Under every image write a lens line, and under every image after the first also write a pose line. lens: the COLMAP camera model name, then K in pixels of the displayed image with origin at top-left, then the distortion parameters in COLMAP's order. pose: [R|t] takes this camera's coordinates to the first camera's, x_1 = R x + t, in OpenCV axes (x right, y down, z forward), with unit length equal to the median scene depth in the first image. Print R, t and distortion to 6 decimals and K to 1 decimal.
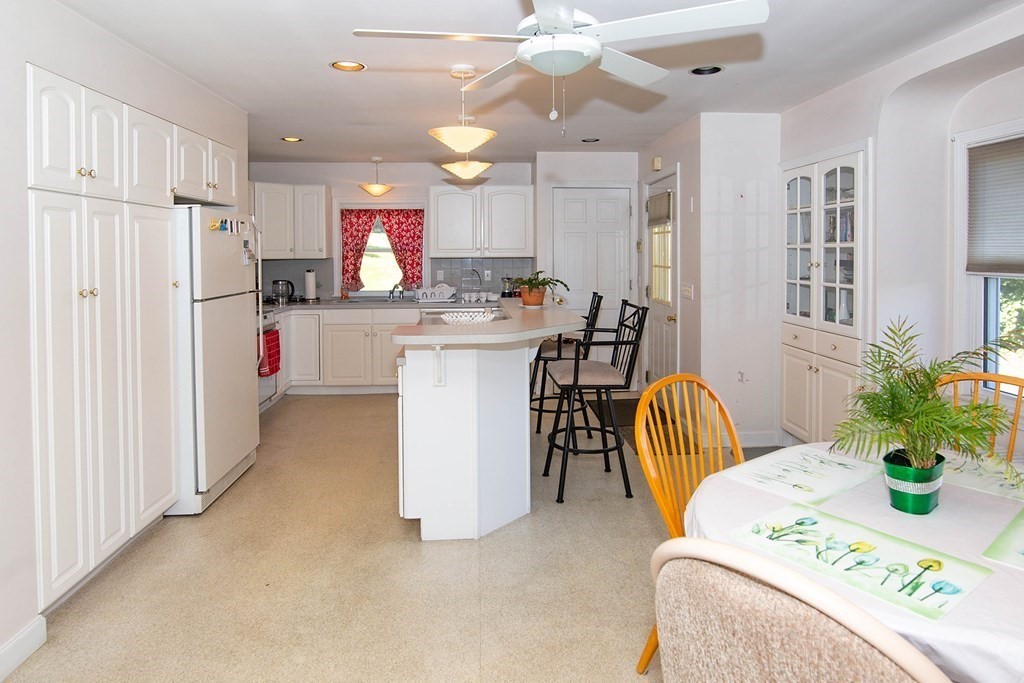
lens RADIAL K [[1368.0, 0, 512.0], [0, 1368.0, 341.5], [0, 0, 1]] dist [0.000047, -0.000047]
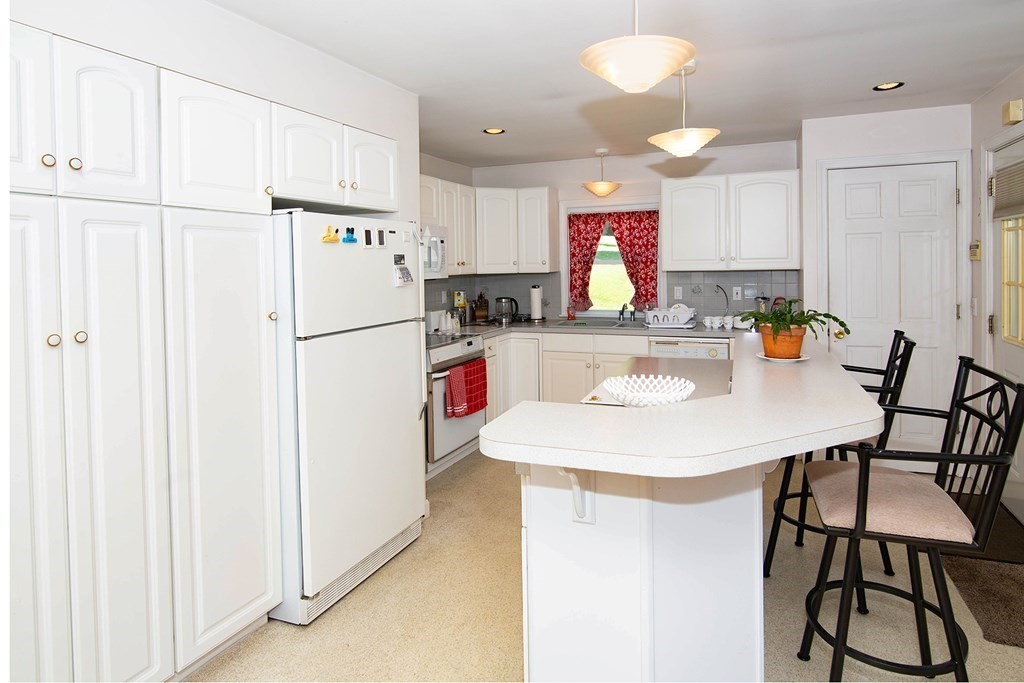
lens RADIAL K [[820.5, 0, 493.2], [0, 820.5, 296.6], [0, 0, 1]] dist [-0.072146, 0.127719]
pose [[0.925597, -0.000857, -0.378510, 0.027000], [-0.005481, 0.999862, -0.015666, -0.037958], [0.378471, 0.016575, 0.925465, 0.519952]]
